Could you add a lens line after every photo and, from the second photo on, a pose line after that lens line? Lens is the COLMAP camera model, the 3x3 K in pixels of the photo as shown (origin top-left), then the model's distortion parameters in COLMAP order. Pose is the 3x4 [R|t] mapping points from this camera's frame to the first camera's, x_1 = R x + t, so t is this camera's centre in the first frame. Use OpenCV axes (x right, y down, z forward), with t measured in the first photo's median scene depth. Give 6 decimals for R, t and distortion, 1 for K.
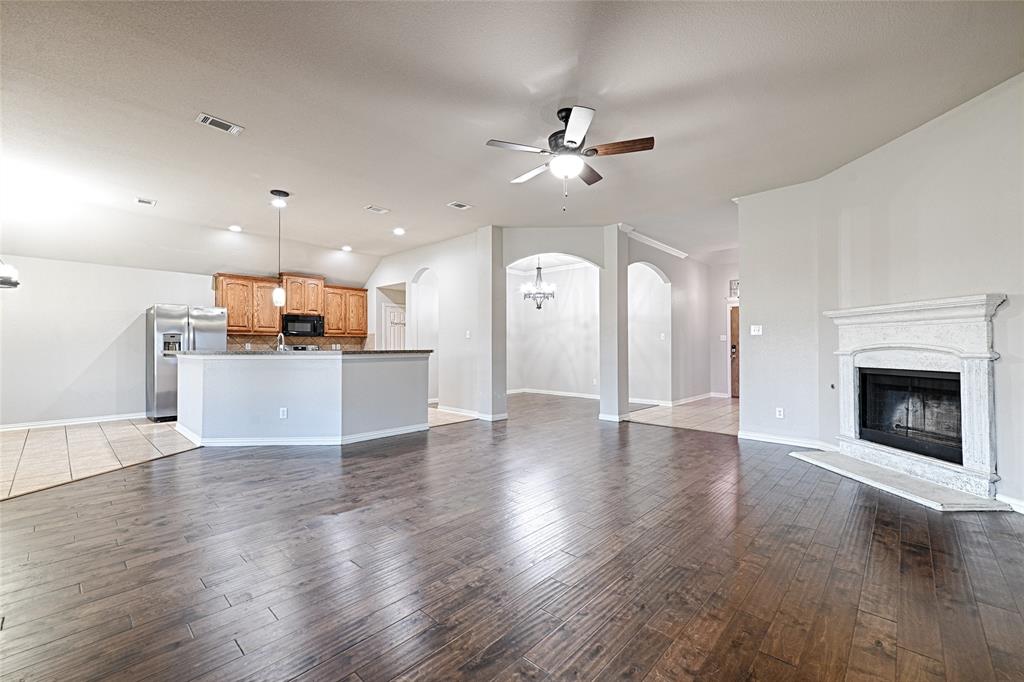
lens RADIAL K [[419.4, 0, 508.6], [0, 419.4, 342.9], [0, 0, 1]] dist [0.004735, 0.000016]
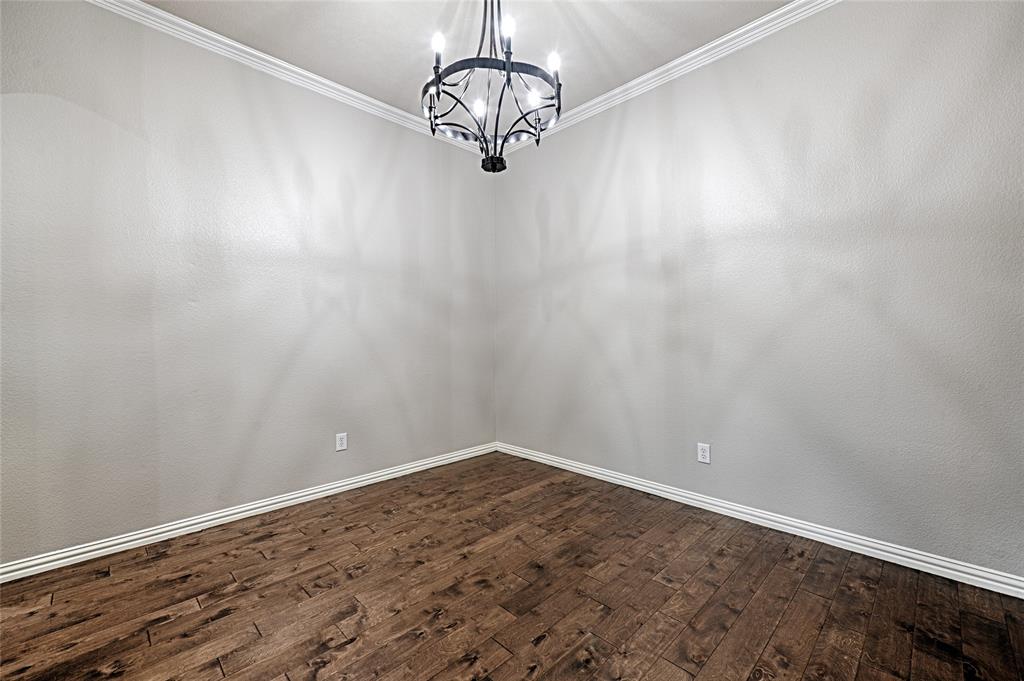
lens RADIAL K [[411.4, 0, 527.4], [0, 411.4, 342.4], [0, 0, 1]] dist [0.001756, 0.000420]
pose [[0.999676, -0.004229, -0.025088, 0.092032], [0.004546, 0.999910, 0.012586, 0.009971], [0.025032, -0.012696, 0.999606, 0.733621]]
